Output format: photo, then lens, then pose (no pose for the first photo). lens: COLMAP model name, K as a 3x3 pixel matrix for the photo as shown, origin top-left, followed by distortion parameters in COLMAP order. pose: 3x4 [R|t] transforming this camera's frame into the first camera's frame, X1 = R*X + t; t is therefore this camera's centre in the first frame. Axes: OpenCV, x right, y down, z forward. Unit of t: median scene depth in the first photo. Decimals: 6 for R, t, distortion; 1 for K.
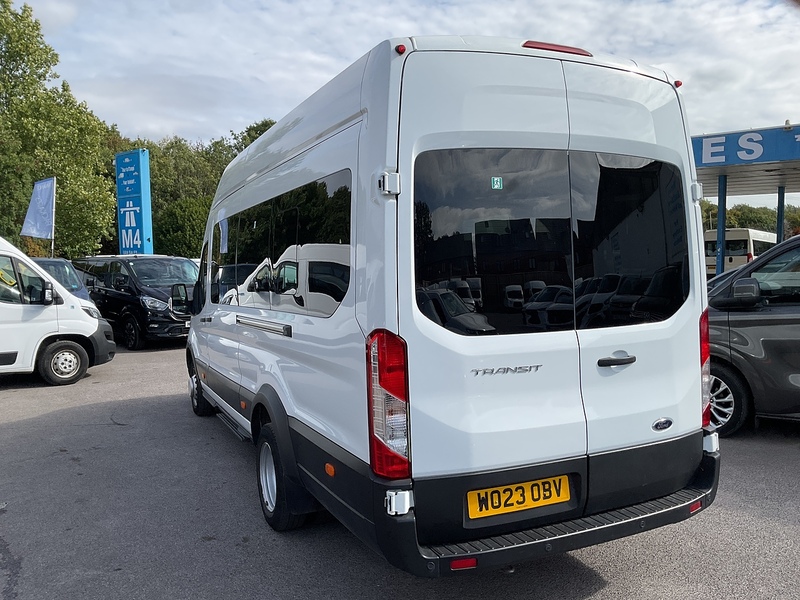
lens RADIAL K [[659.9, 0, 403.7], [0, 659.9, 304.0], [0, 0, 1]] dist [0.077244, -0.121713]
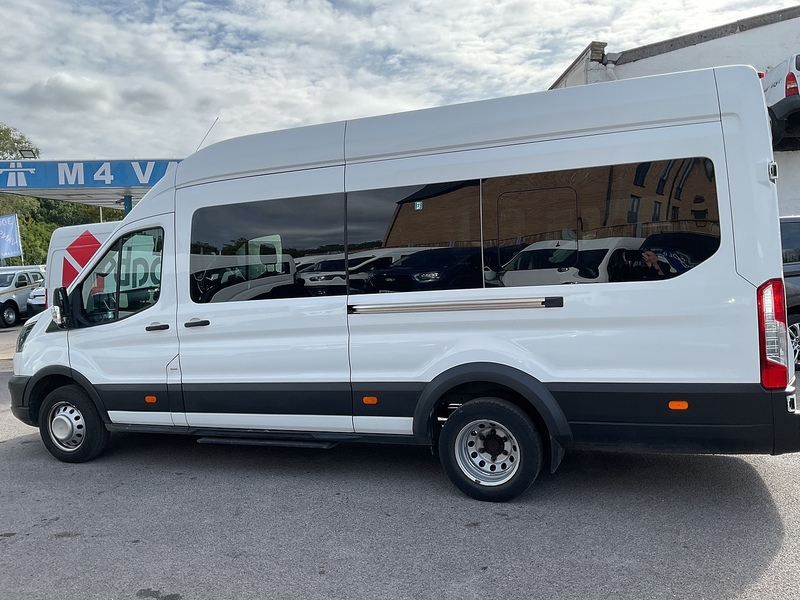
lens RADIAL K [[654.1, 0, 378.4], [0, 654.1, 299.0], [0, 0, 1]] dist [0.034331, -0.055025]
pose [[0.734667, -0.052578, 0.676387, -1.415317], [0.072701, 0.997353, -0.001437, 0.020883], [-0.674521, 0.050230, 0.736545, 0.515663]]
